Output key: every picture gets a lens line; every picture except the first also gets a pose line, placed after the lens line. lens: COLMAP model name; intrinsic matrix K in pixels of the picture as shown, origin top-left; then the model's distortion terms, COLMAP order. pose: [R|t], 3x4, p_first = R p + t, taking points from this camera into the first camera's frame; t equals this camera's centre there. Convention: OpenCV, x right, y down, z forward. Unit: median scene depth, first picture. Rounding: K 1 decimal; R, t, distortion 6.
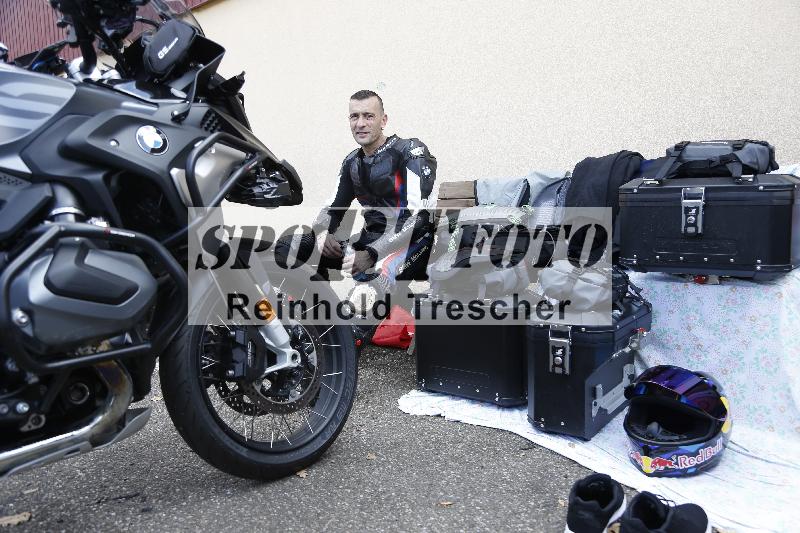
lens RADIAL K [[609.1, 0, 400.0], [0, 609.1, 266.5], [0, 0, 1]] dist [-0.072981, 0.047647]
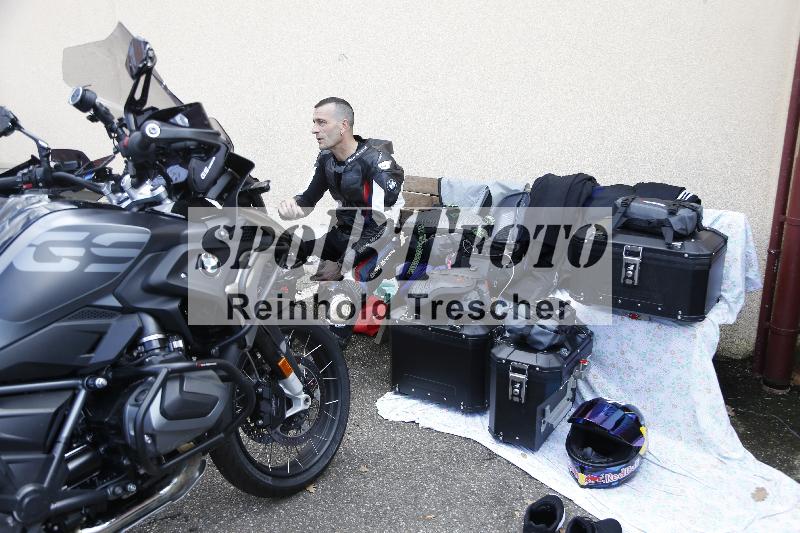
lens RADIAL K [[652.8, 0, 400.0], [0, 652.8, 266.5], [0, 0, 1]] dist [-0.036584, -0.003067]
pose [[0.994902, 0.003921, 0.100768, -0.109999], [-0.018197, 0.989821, 0.141150, -0.281559], [-0.099189, -0.142264, 0.984846, -0.249316]]
